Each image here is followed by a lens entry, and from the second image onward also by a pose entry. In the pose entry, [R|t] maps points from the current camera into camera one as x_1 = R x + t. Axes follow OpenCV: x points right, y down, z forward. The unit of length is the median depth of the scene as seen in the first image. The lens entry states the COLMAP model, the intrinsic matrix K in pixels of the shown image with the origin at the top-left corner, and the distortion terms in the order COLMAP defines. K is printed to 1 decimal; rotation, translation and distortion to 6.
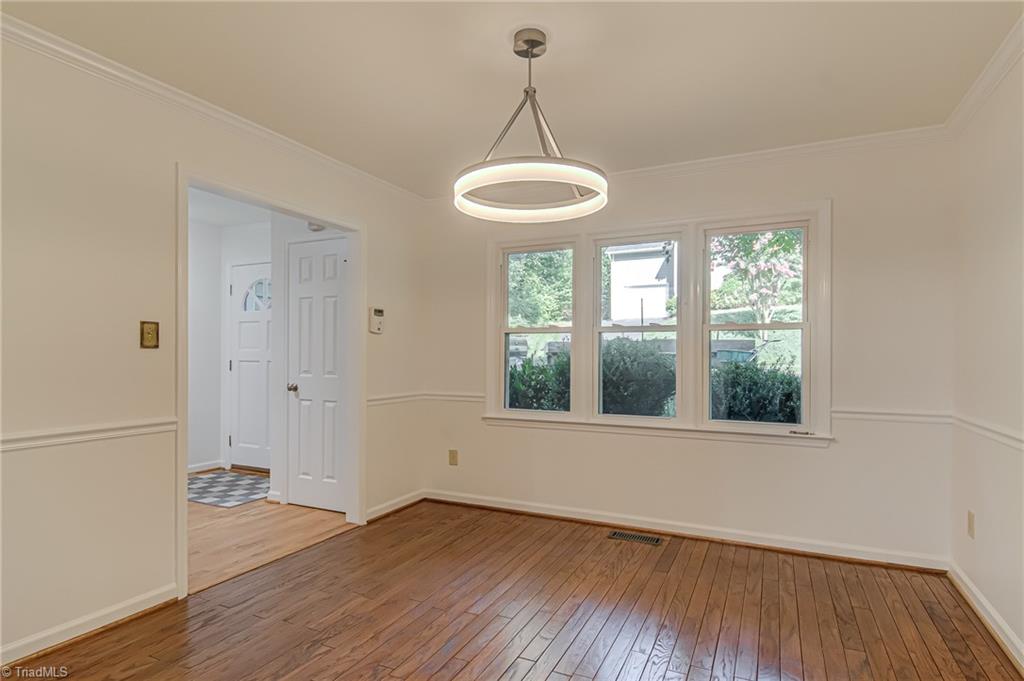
lens RADIAL K [[547.5, 0, 510.0], [0, 547.5, 346.4], [0, 0, 1]] dist [0.020569, -0.000521]
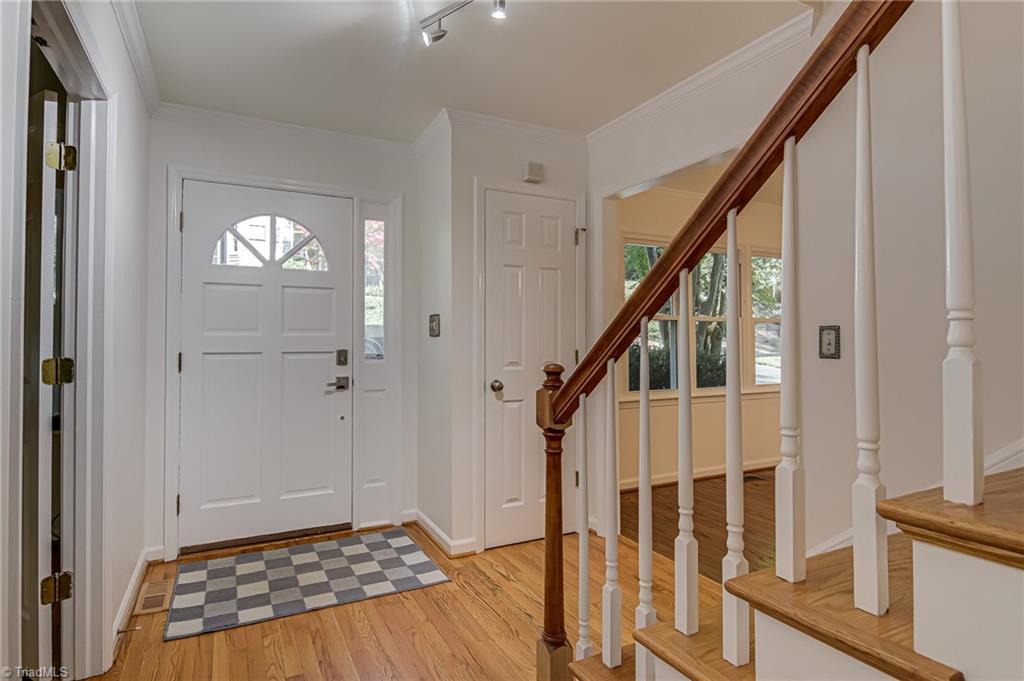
lens RADIAL K [[547.5, 0, 509.6], [0, 547.5, 333.4], [0, 0, 1]] dist [0.020569, -0.000521]
pose [[0.597346, 0.004796, 0.801969, -0.991329], [-0.010385, 0.999945, 0.001755, 0.003376], [-0.801916, -0.009377, 0.597363, 0.570655]]
